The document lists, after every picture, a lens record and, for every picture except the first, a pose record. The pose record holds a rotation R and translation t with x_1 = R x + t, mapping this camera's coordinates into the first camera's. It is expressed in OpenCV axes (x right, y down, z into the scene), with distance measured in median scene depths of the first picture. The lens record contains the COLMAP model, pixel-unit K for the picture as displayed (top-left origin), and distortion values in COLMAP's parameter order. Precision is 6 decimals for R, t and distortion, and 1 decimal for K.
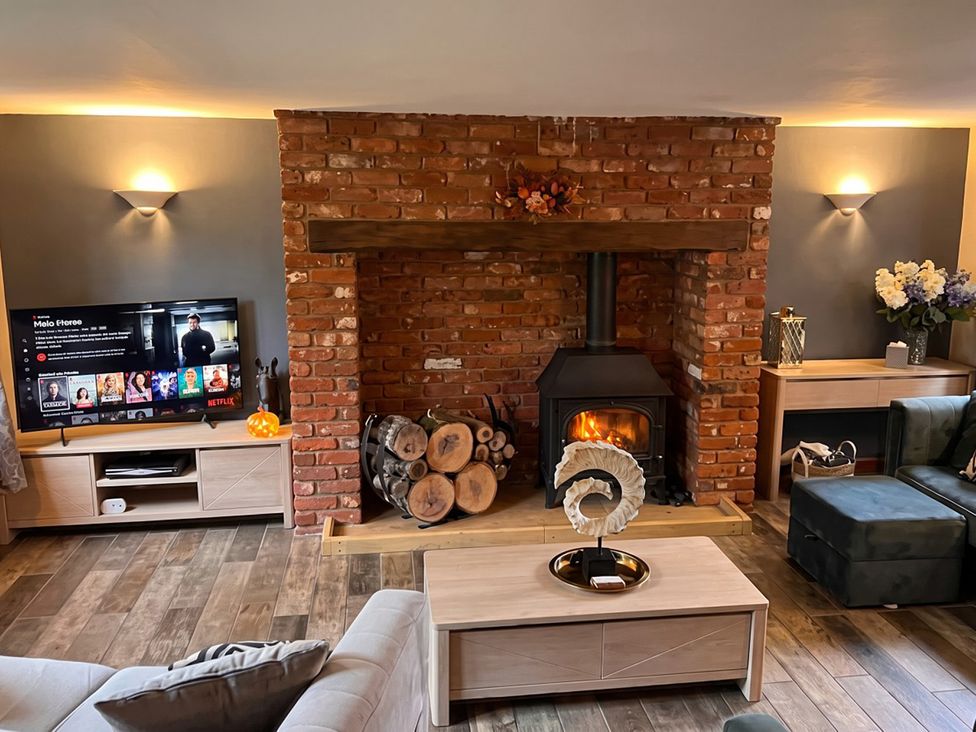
lens RADIAL K [[840.3, 0, 488.0], [0, 840.3, 366.0], [0, 0, 1]] dist [0.067247, -0.000681]
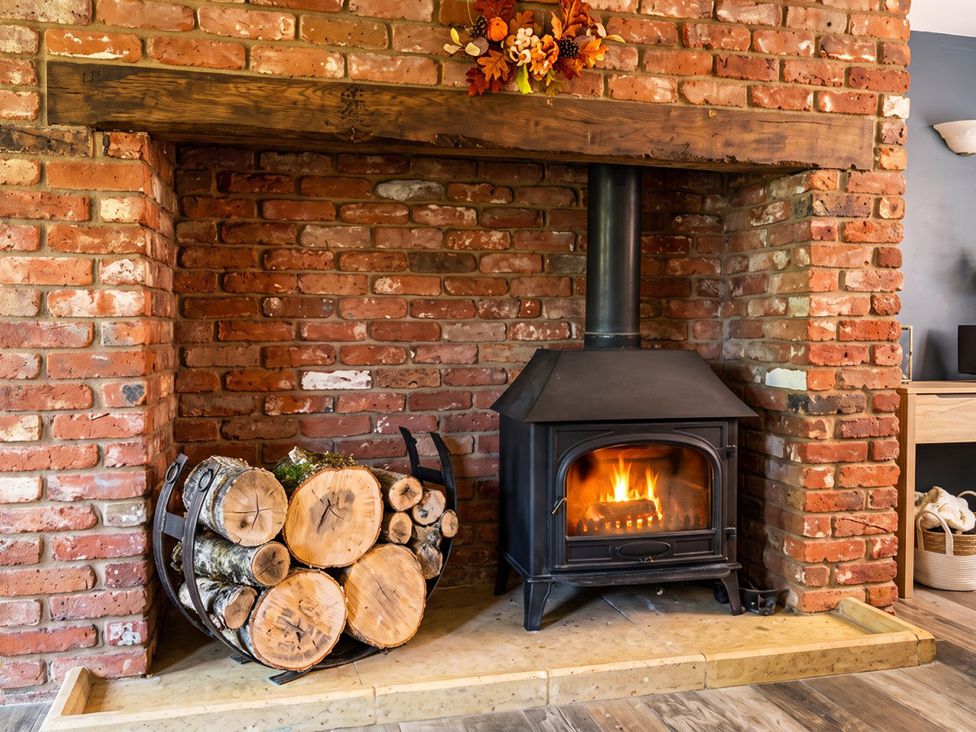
lens RADIAL K [[796.5, 0, 488.0], [0, 796.5, 366.0], [0, 0, 1]] dist [0.004360, 0.002292]
pose [[0.959386, 0.017446, 0.281556, -0.096903], [-0.008745, 0.999445, -0.032129, 0.018521], [-0.281961, 0.028362, 0.959007, 0.509834]]
